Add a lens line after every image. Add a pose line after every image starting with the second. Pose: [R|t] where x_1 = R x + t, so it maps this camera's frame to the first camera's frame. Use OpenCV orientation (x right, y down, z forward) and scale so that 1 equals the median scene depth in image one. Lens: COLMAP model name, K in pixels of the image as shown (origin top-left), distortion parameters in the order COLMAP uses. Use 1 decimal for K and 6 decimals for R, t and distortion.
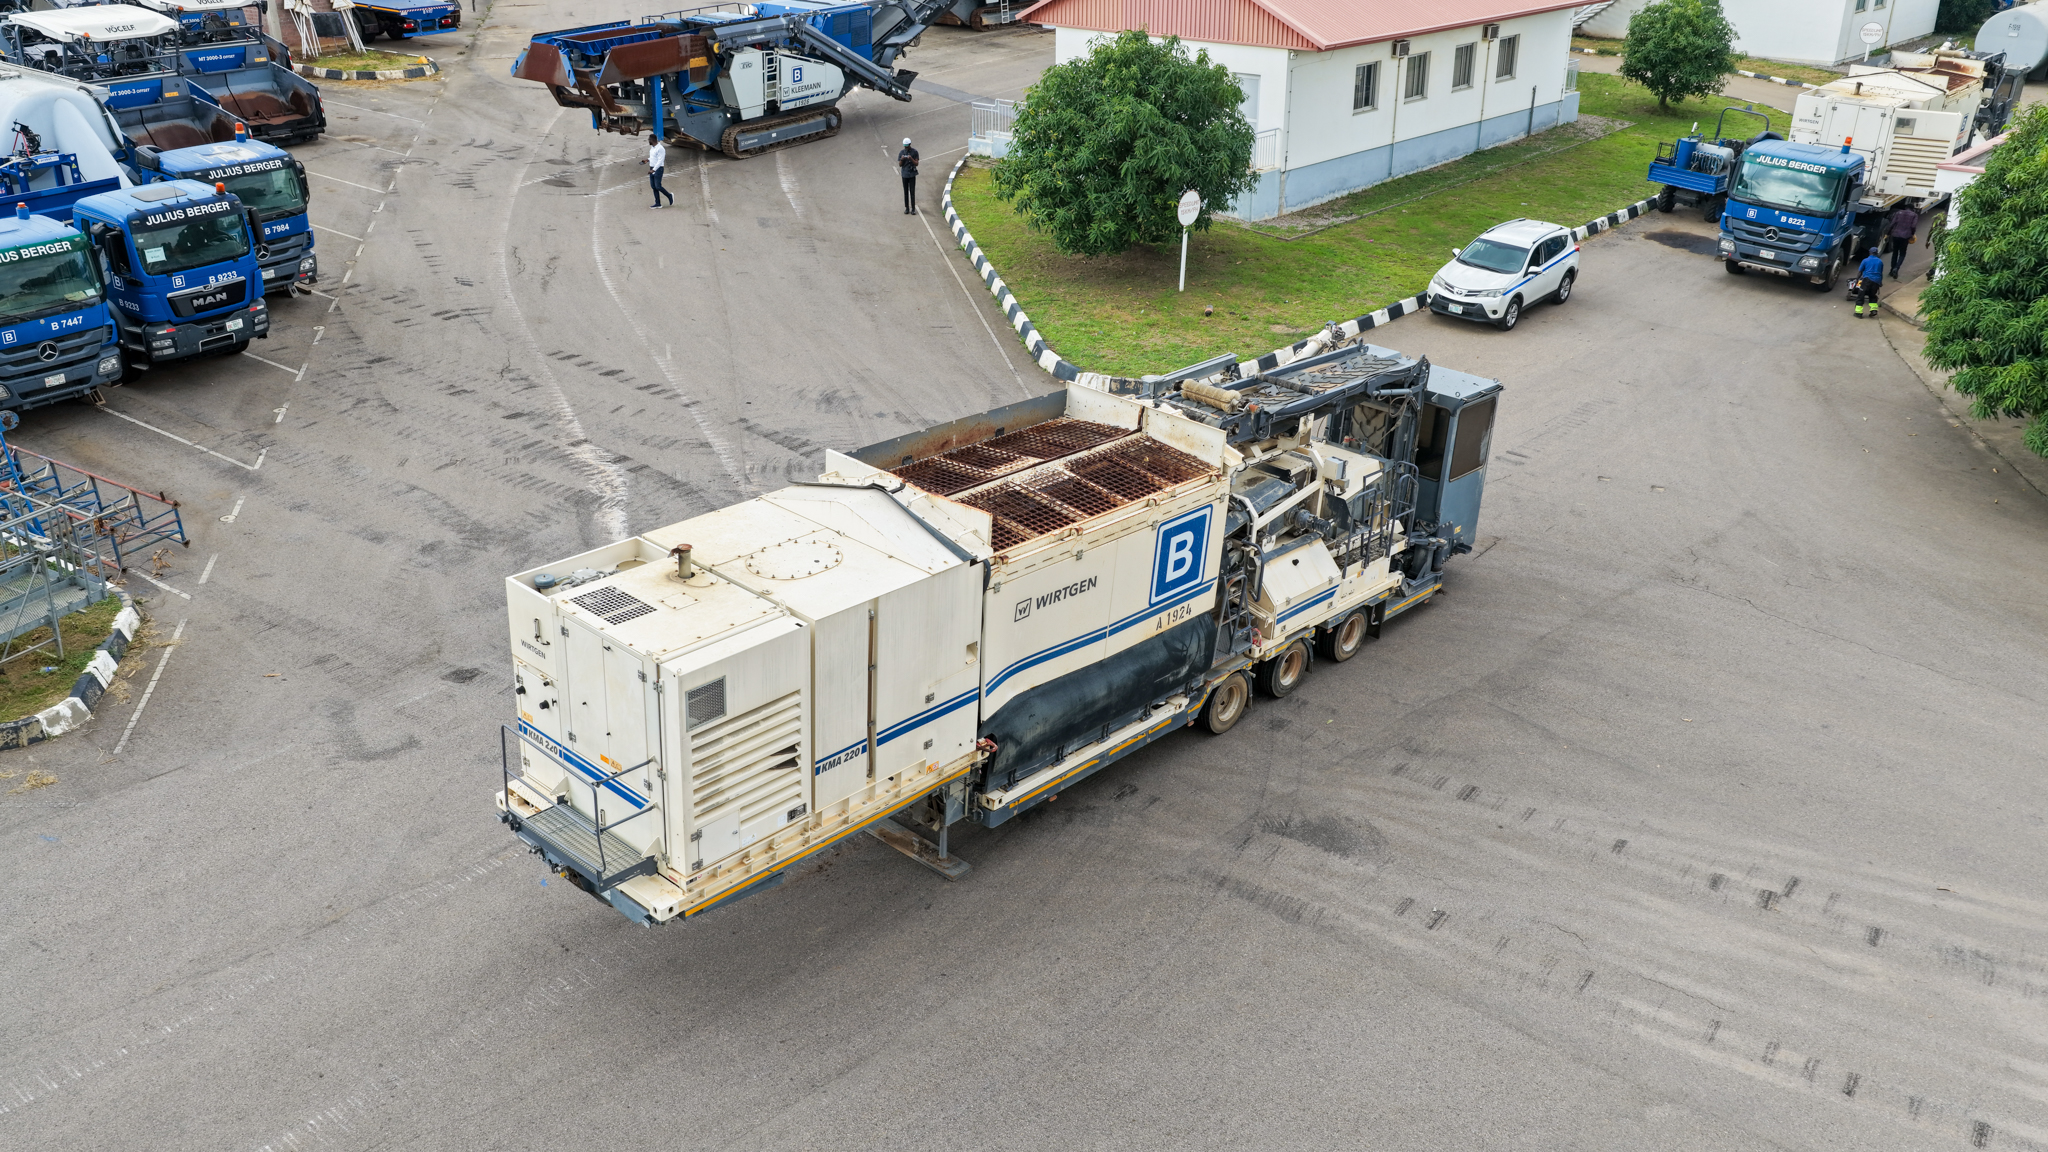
lens RADIAL K [[1695.0, 0, 1032.2], [0, 1695.0, 572.0], [0, 0, 1]] dist [-0.014927, 0.043293]
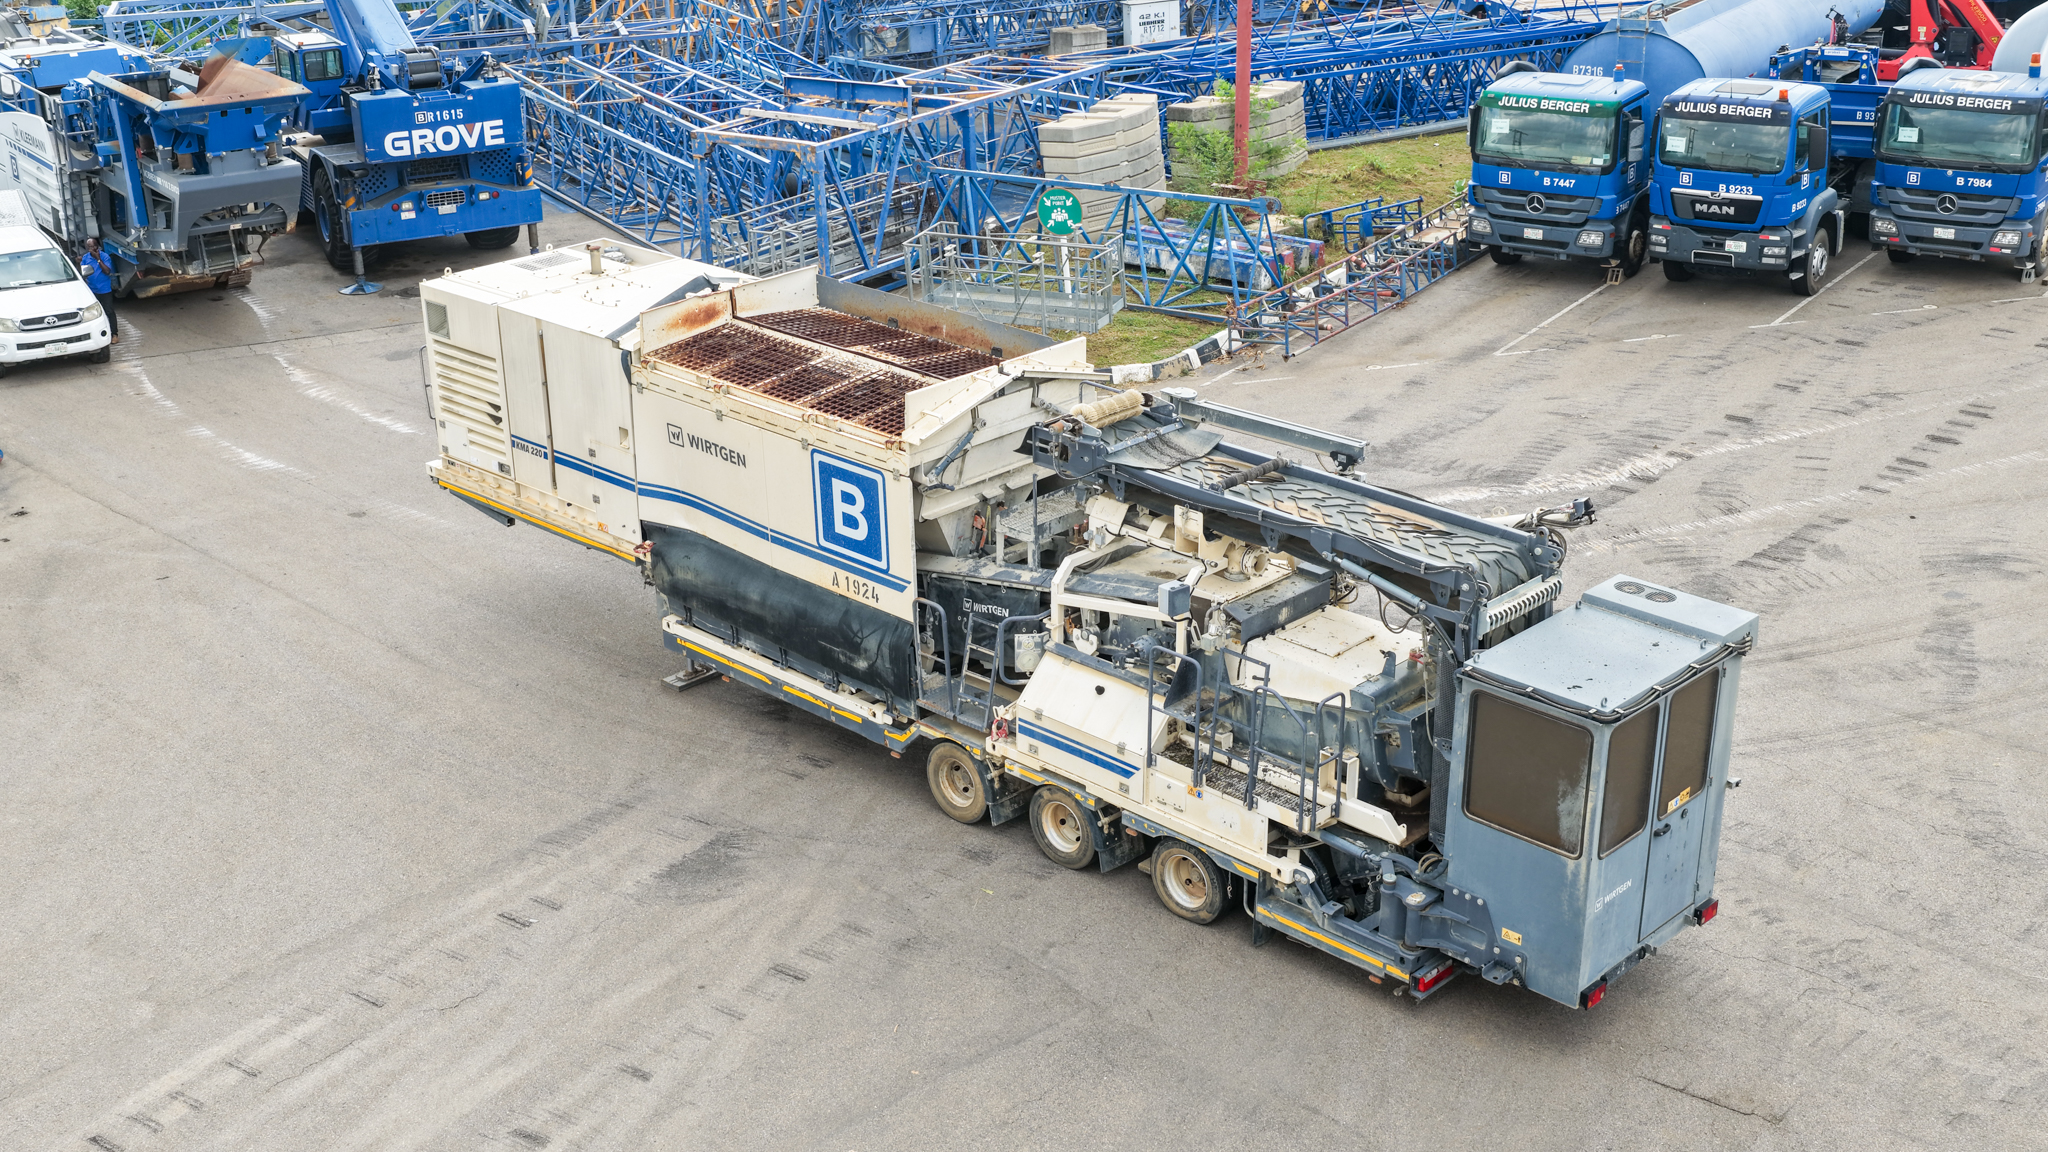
lens RADIAL K [[2402.3, 0, 1049.2], [0, 2402.3, 576.1], [0, 0, 1]] dist [-0.005291, 0.004400]
pose [[-0.019072, 0.331038, -0.943425, 0.822604], [-0.402647, 0.861152, 0.310310, -0.263698], [0.915157, 0.385785, 0.116868, 0.657791]]
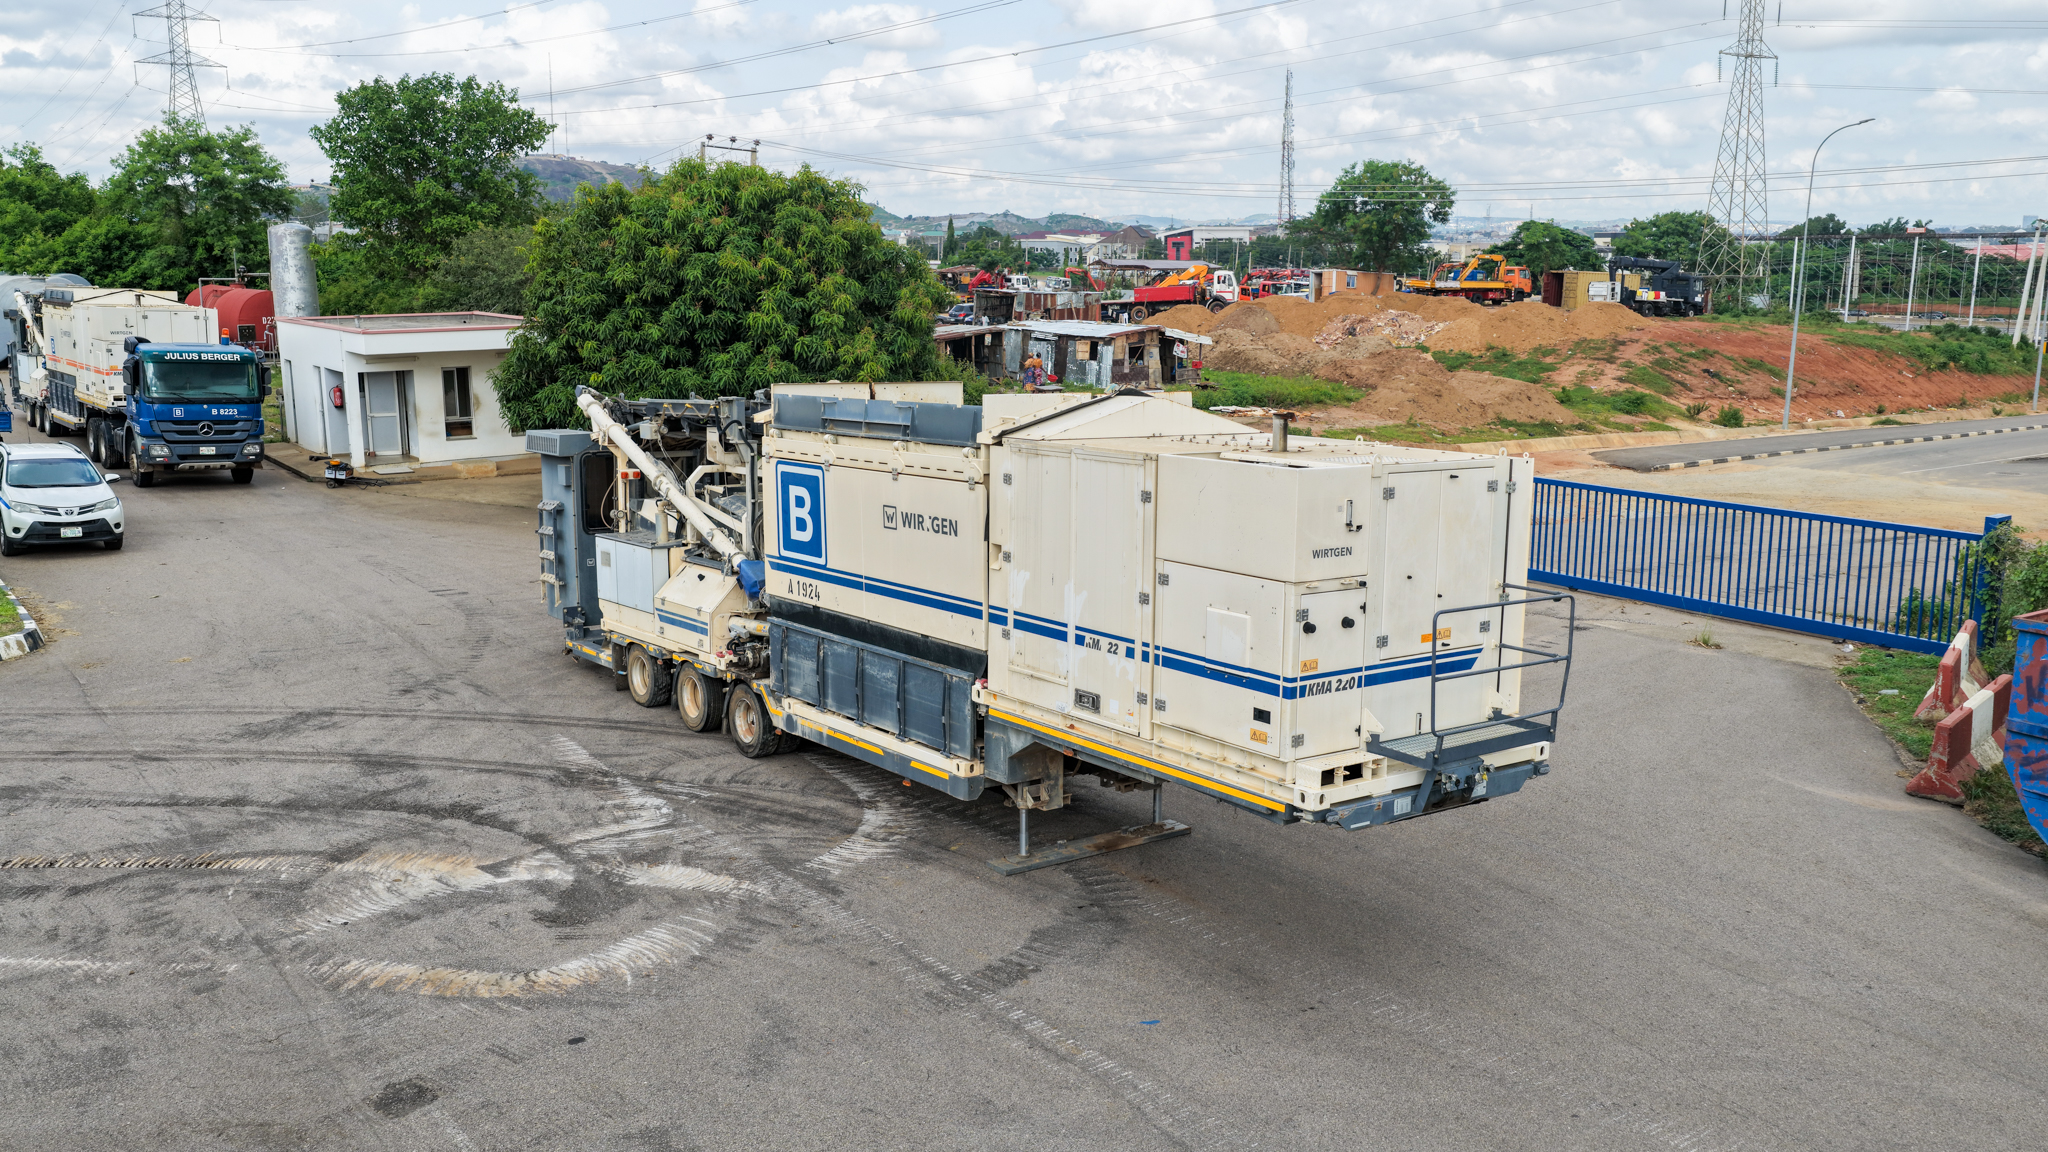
lens RADIAL K [[1700.5, 0, 1033.5], [0, 1700.5, 566.7], [0, 0, 1]] dist [-0.017142, 0.048651]
pose [[0.201468, -0.186931, 0.961492, -0.583504], [0.402529, 0.910700, 0.092712, -0.040654], [-0.892962, 0.368350, 0.258722, 0.509693]]
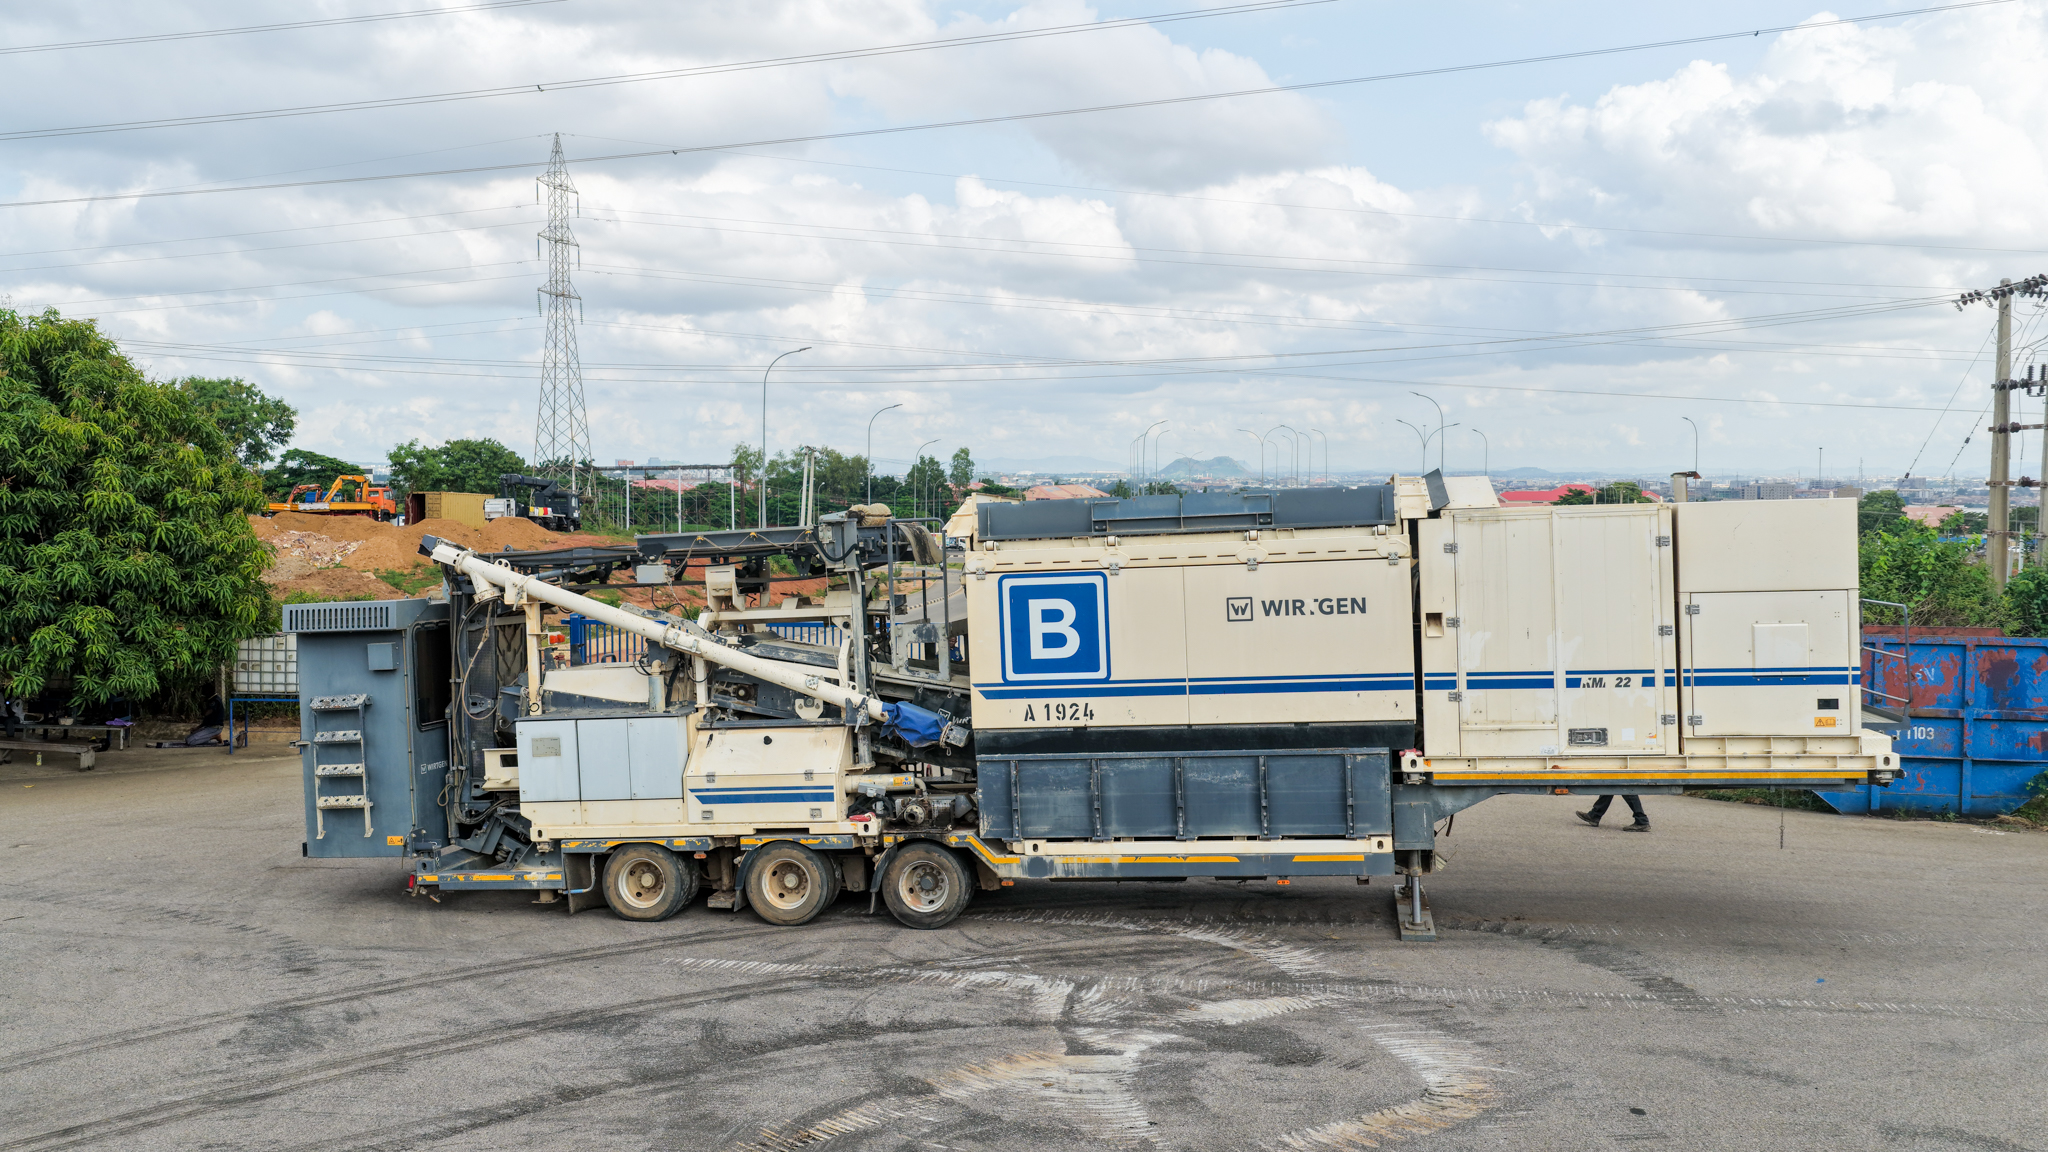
lens RADIAL K [[1702.7, 0, 1033.0], [0, 1702.7, 569.1], [0, 0, 1]] dist [-0.014236, 0.043417]
pose [[-0.528725, -0.044941, 0.847603, -0.478589], [0.351397, 0.897413, 0.266779, -0.205020], [-0.772639, 0.438898, -0.458692, 0.991138]]
